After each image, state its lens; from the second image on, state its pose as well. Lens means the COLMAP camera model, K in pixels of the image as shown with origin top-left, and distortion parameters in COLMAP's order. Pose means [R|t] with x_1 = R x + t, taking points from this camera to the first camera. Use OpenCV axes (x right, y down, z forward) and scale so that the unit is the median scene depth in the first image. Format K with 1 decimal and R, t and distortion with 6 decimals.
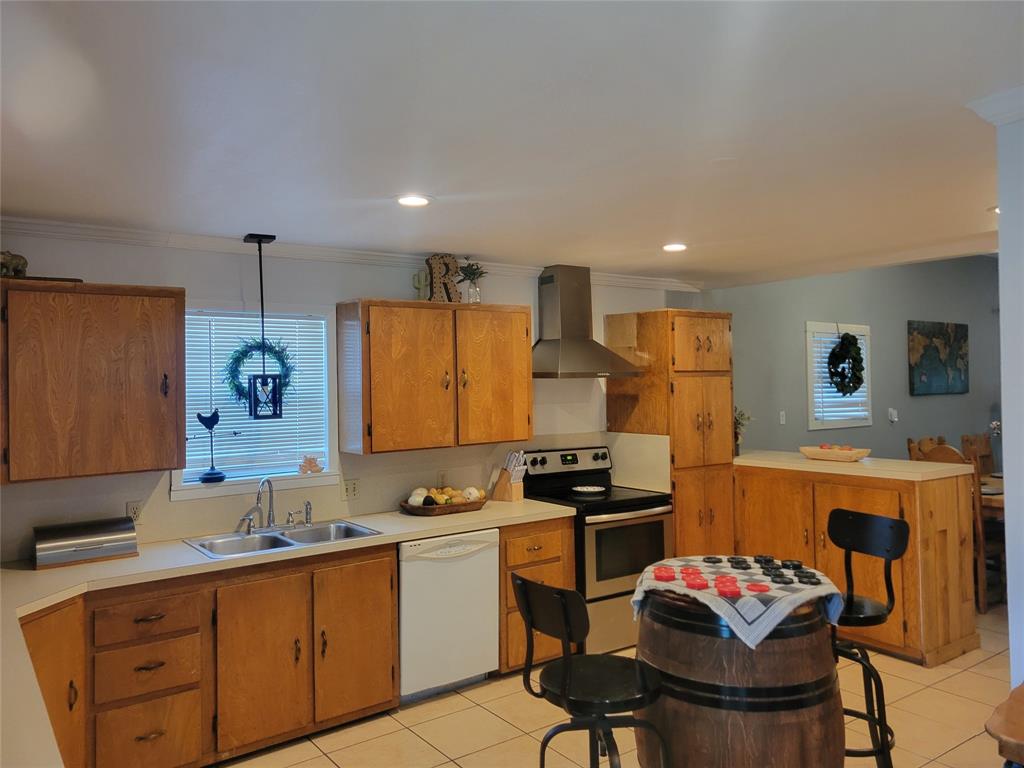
lens RADIAL K [[772.3, 0, 510.6], [0, 772.3, 380.8], [0, 0, 1]] dist [0.031278, -0.001785]
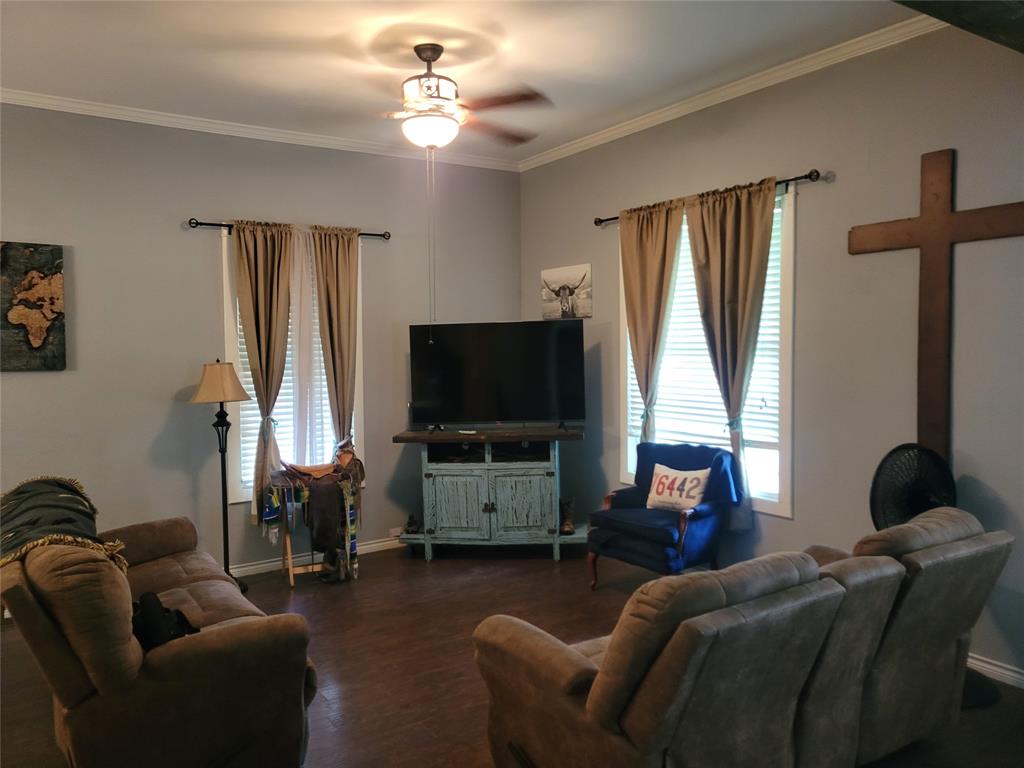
lens RADIAL K [[772.3, 0, 510.6], [0, 772.3, 380.8], [0, 0, 1]] dist [0.031278, -0.001785]
pose [[0.999510, 0.011257, -0.029221, 1.071180], [-0.009525, 0.998227, 0.058749, -0.013769], [0.029831, -0.058442, 0.997845, 0.528087]]
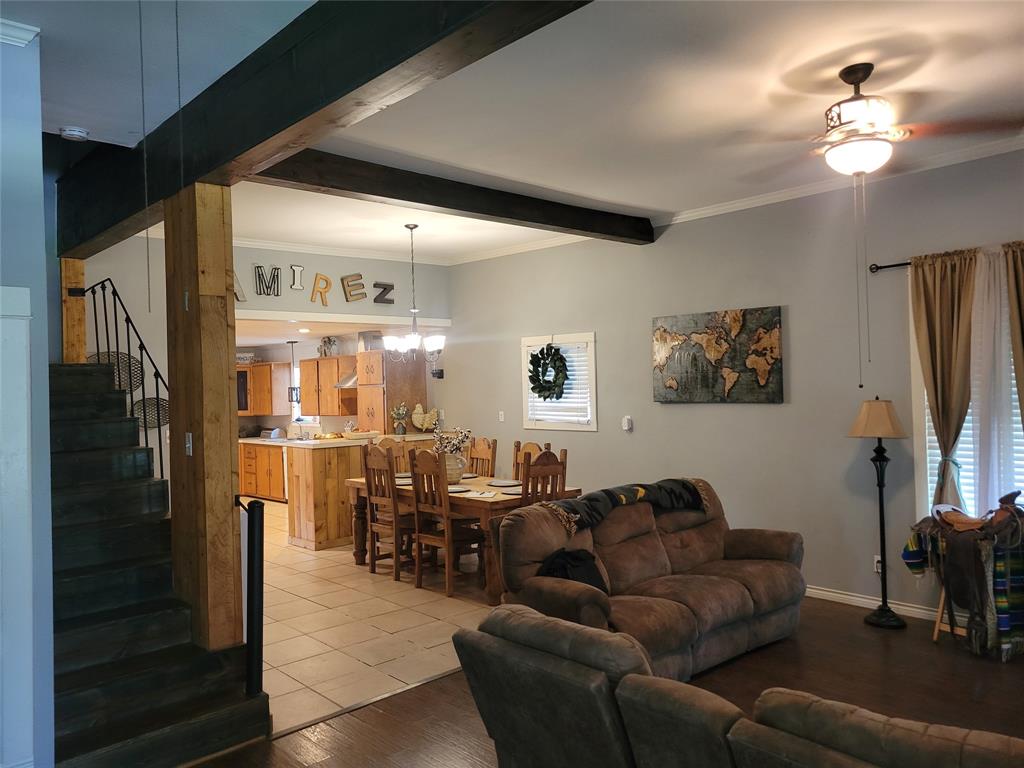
lens RADIAL K [[772.3, 0, 510.6], [0, 772.3, 380.8], [0, 0, 1]] dist [0.031278, -0.001785]
pose [[0.117137, 0.010264, -0.993063, 1.462610], [0.033001, 0.999354, 0.014222, -0.025767], [0.992567, -0.034438, 0.116723, 0.785934]]
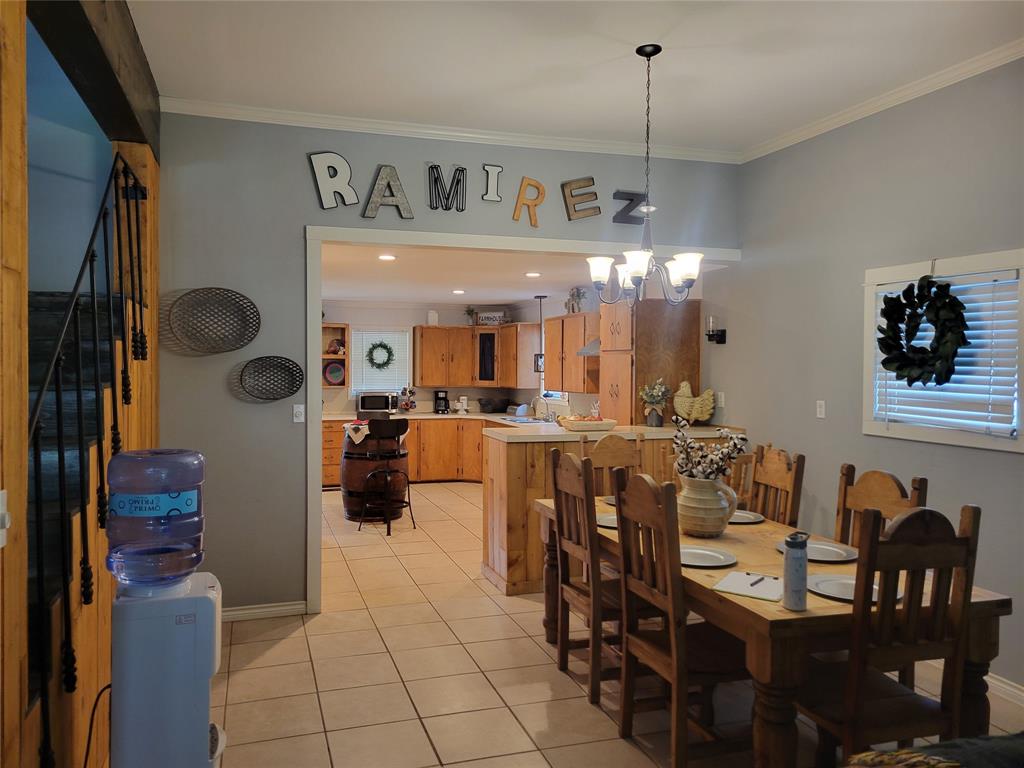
lens RADIAL K [[760.3, 0, 503.0], [0, 760.3, 377.1], [0, 0, 1]] dist [0.048824, -0.002176]
pose [[-0.300004, 0.034232, -0.953323, 1.030680], [0.007641, 0.999410, 0.033482, -0.008755], [0.953907, 0.002761, -0.300089, 0.842159]]
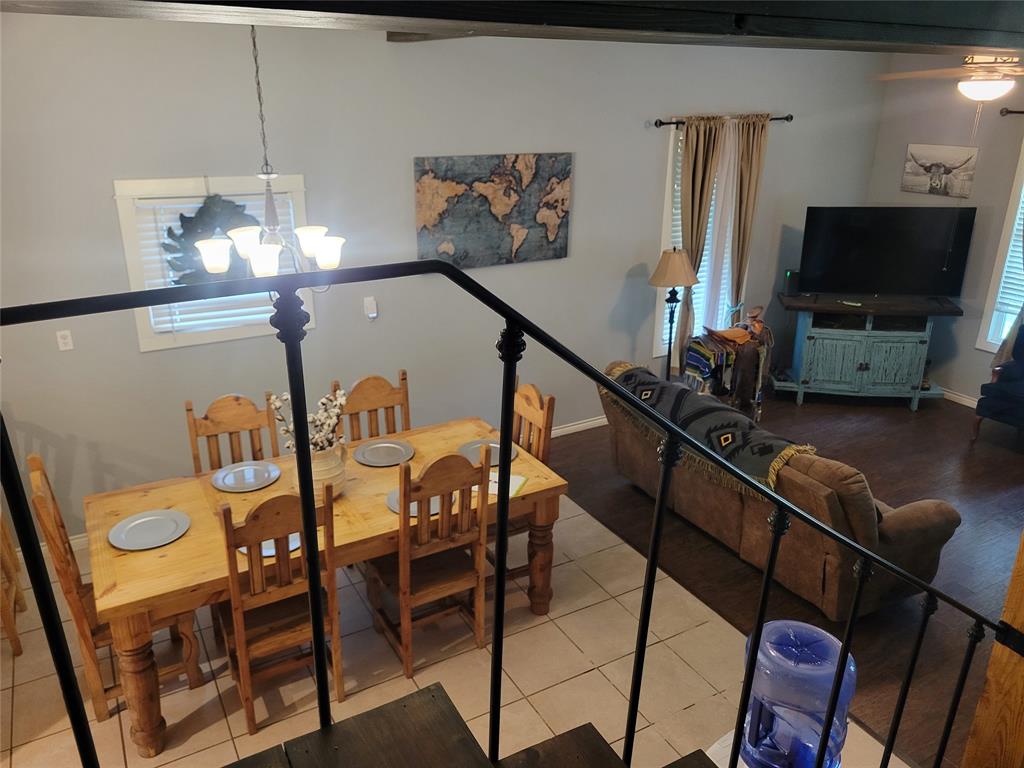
lens RADIAL K [[772.3, 0, 510.6], [0, 772.3, 380.8], [0, 0, 1]] dist [0.031278, -0.001785]
pose [[0.994874, 0.059777, -0.081560, 0.697791], [-0.026092, 0.931000, 0.364085, -0.149877], [0.097696, -0.360091, 0.927788, 0.383208]]
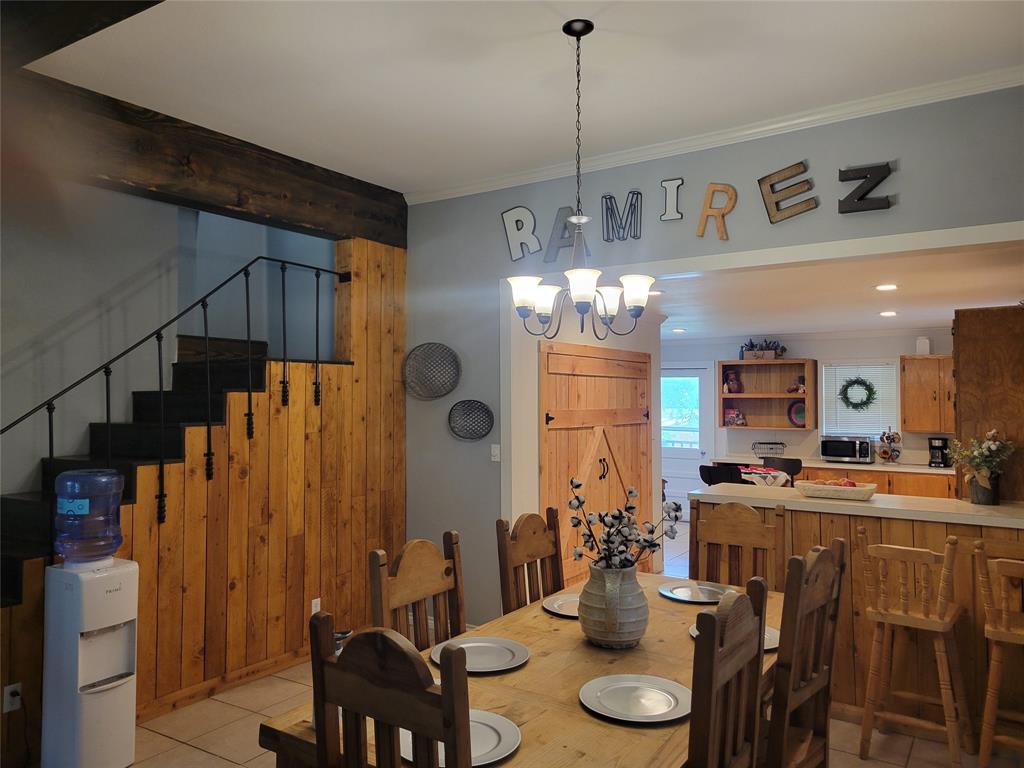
lens RADIAL K [[770.3, 0, 513.8], [0, 770.3, 376.0], [0, 0, 1]] dist [0.035098, -0.006031]
pose [[-0.933099, 0.008911, -0.359508, 0.704020], [0.020446, 0.999390, -0.028297, -0.007383], [0.359037, -0.033755, -0.932713, 1.146492]]
